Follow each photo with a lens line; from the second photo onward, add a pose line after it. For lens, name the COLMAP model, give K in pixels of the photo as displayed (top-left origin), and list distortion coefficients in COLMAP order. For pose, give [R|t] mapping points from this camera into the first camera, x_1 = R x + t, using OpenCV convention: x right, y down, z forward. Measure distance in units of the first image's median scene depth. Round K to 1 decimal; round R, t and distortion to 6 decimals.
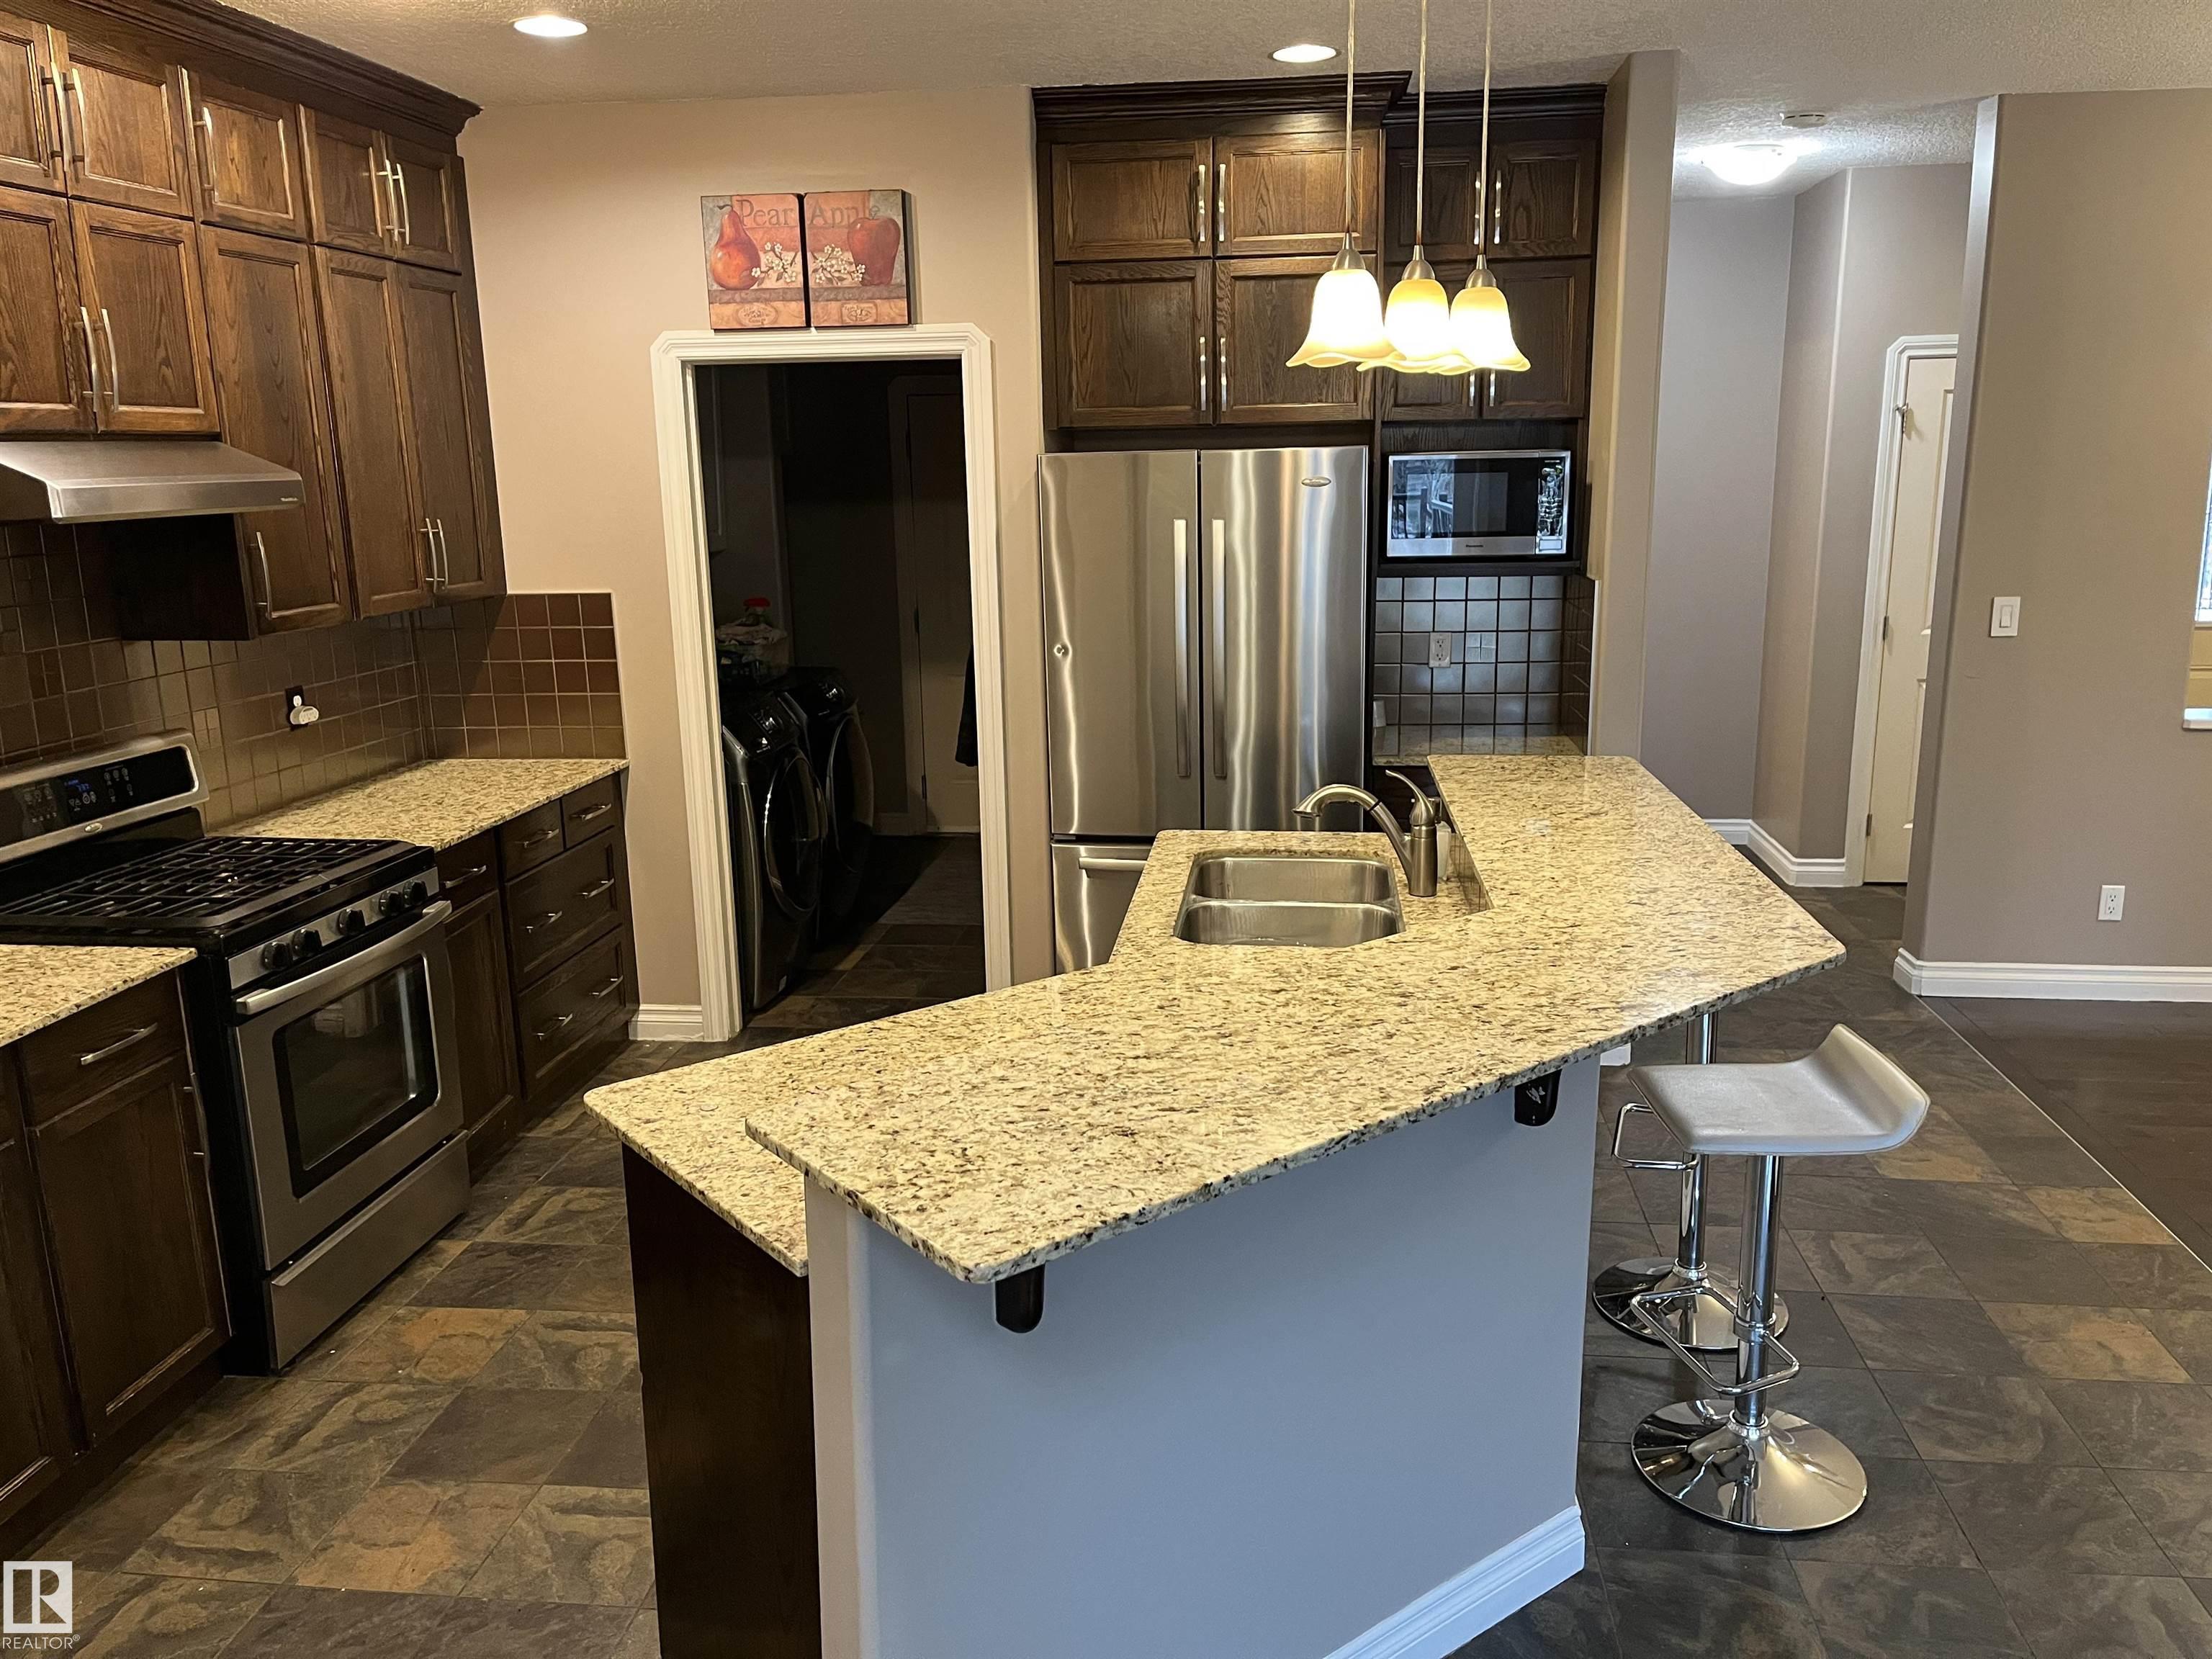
lens RADIAL K [[1678.2, 0, 1116.9], [0, 1678.2, 833.3], [0, 0, 1]] dist [0.072852, -0.090912]
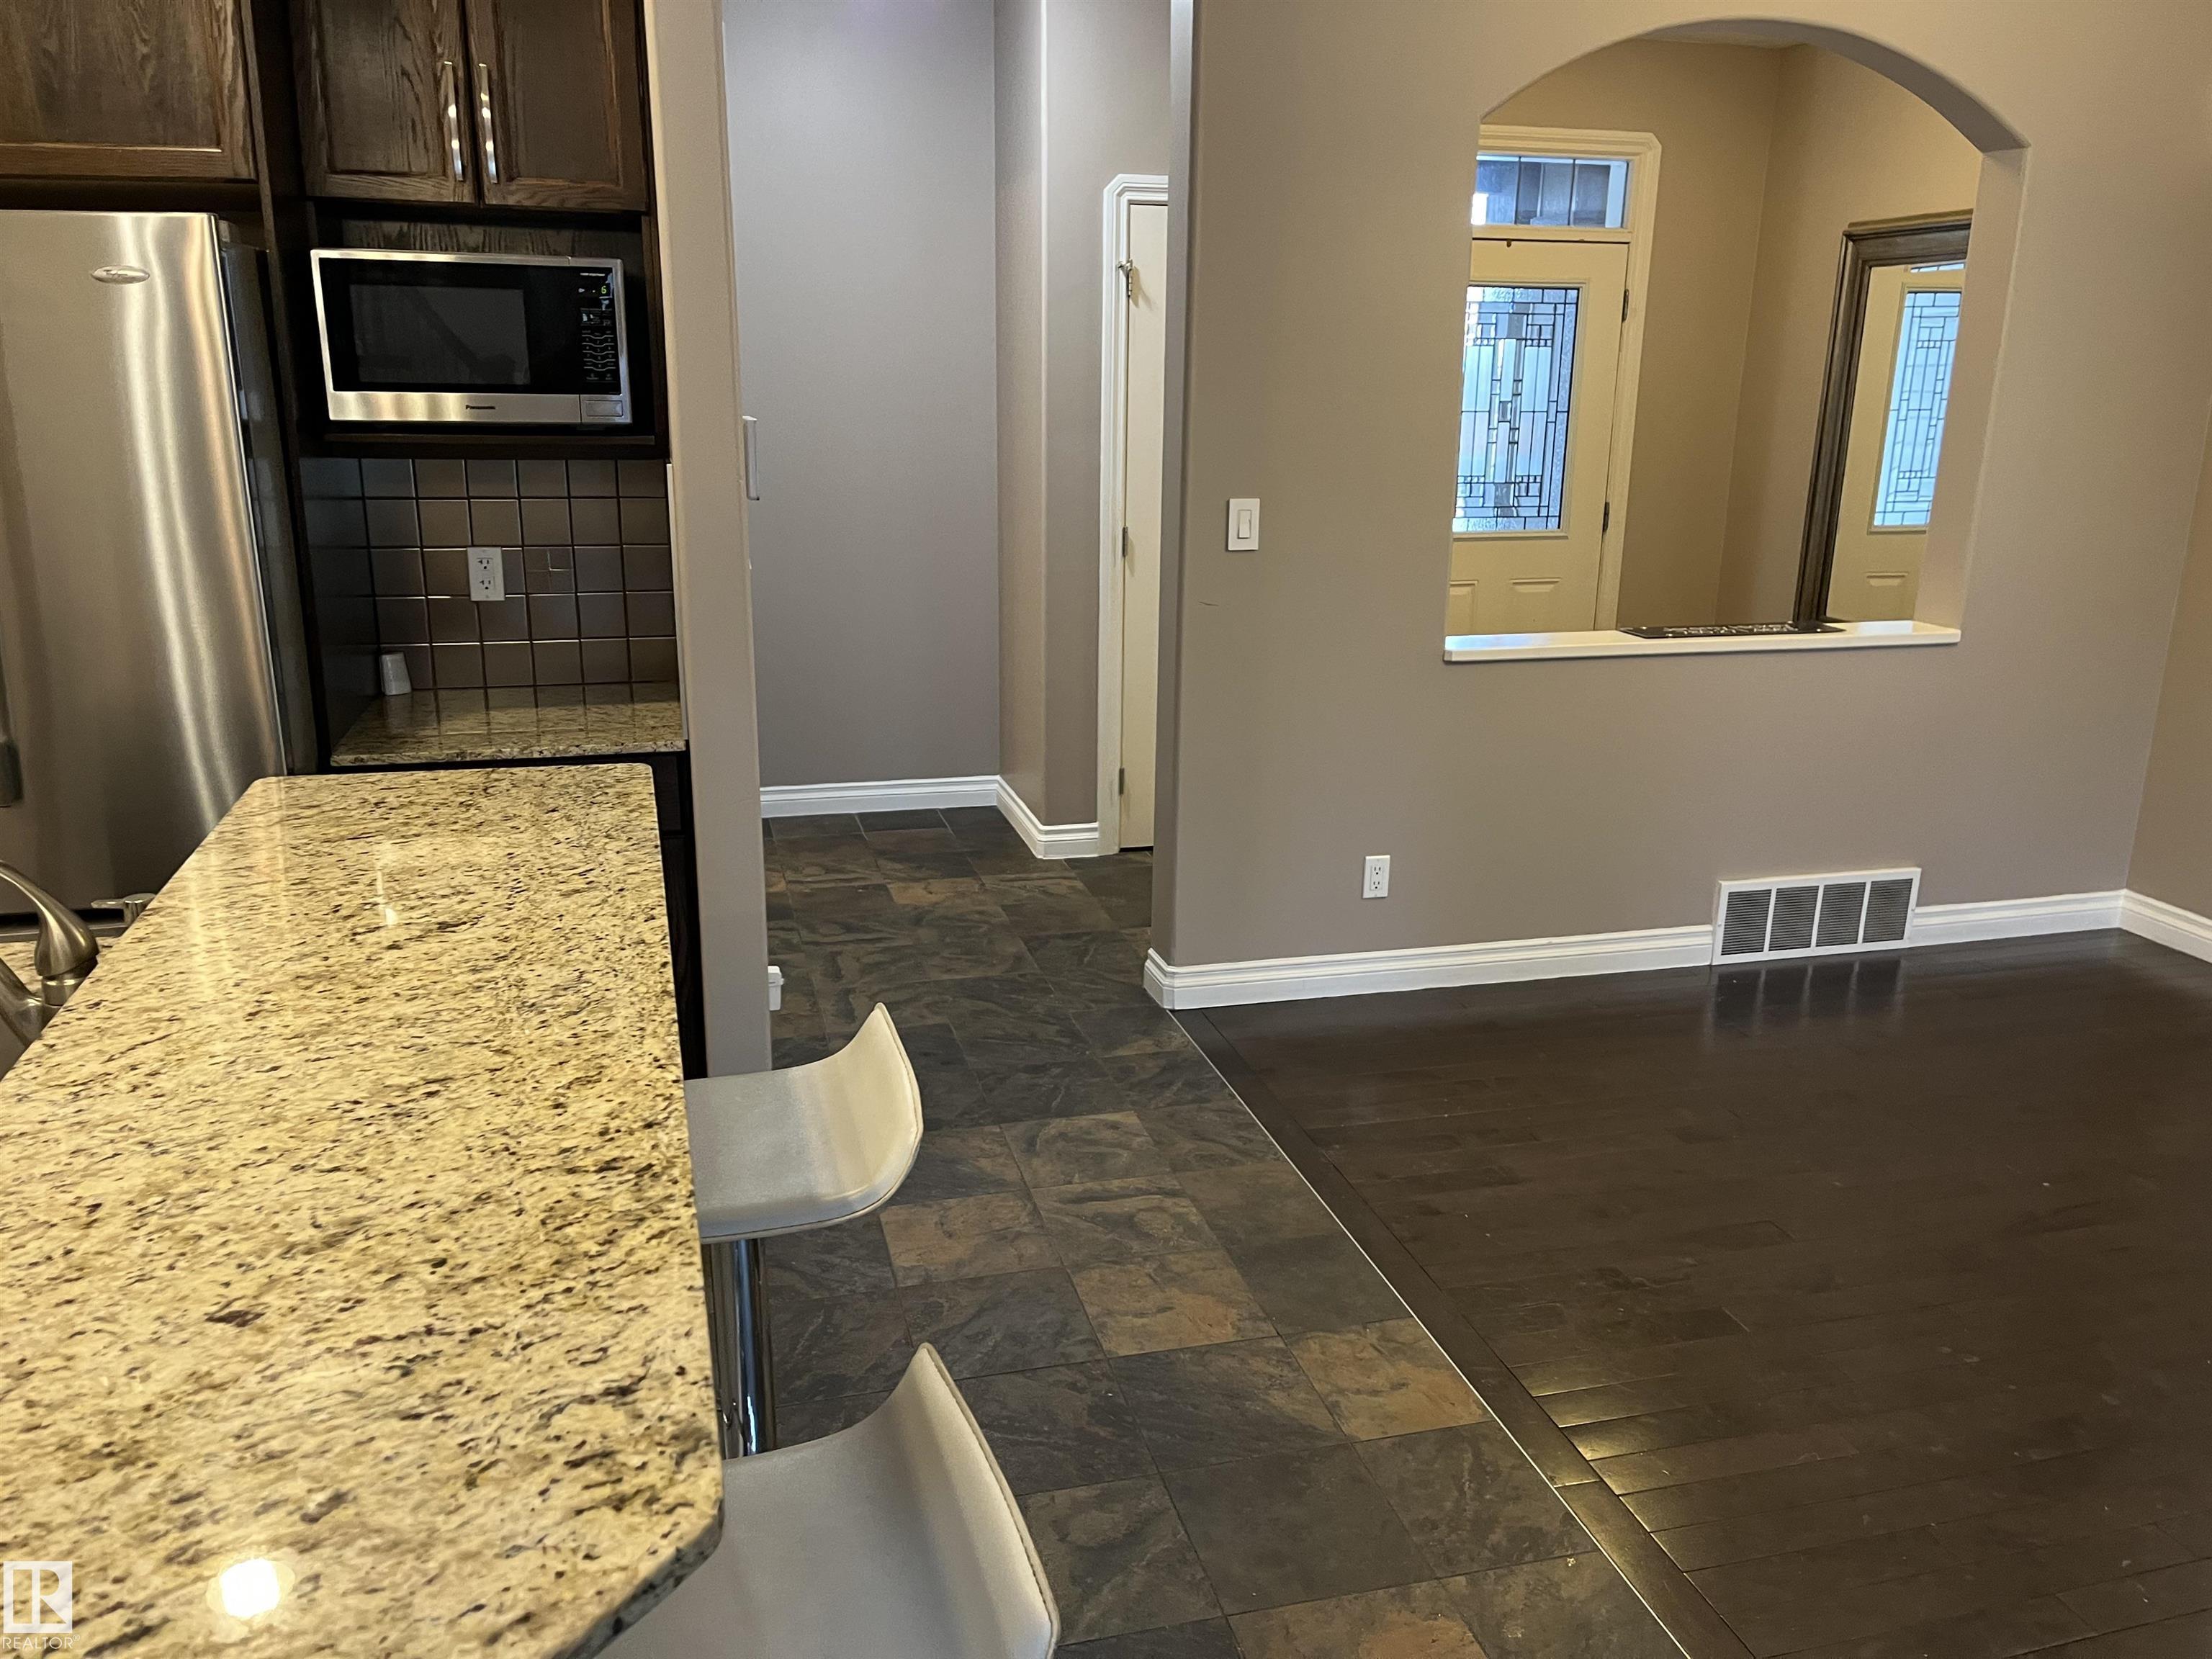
lens RADIAL K [[1678.2, 0, 1116.9], [0, 1678.2, 833.3], [0, 0, 1]] dist [0.072852, -0.090912]
pose [[0.926883, -0.069915, 0.368781, 0.226379], [0.052646, 0.997002, 0.056697, -0.043238], [-0.371640, -0.033136, 0.927785, 0.391635]]
